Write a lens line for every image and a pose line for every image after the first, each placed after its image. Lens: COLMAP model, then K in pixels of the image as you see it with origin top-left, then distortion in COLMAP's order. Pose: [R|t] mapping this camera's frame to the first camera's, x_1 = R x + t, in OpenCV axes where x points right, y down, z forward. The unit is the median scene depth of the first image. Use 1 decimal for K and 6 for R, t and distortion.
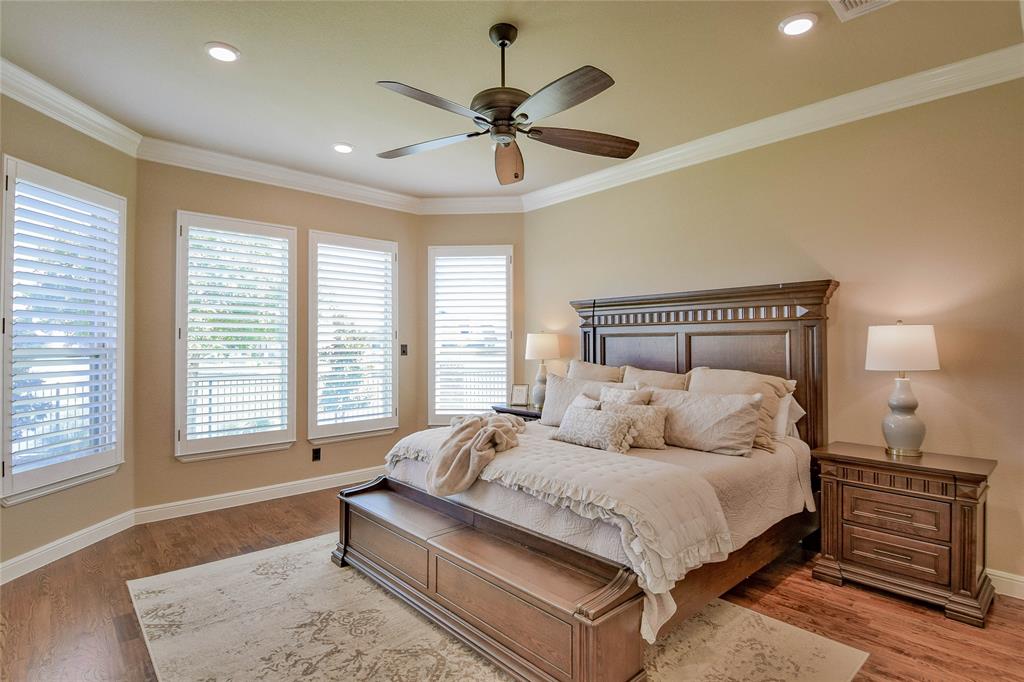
lens RADIAL K [[501.9, 0, 486.3], [0, 501.9, 338.2], [0, 0, 1]] dist [0.000087, 0.000309]
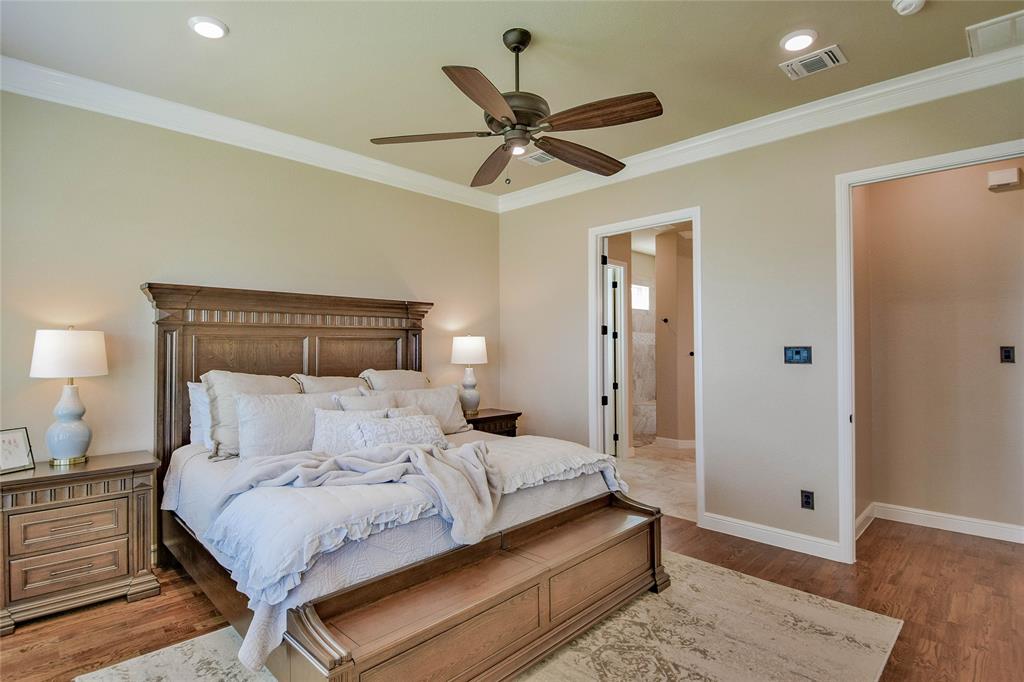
lens RADIAL K [[512.0, 0, 514.1], [0, 512.0, 335.5], [0, 0, 1]] dist [0.000272, -0.022480]
pose [[-0.067653, 0.022436, 0.997457, -0.227378], [-0.005592, 0.999723, -0.022866, 0.002420], [-0.997693, -0.007124, -0.067508, 0.248981]]
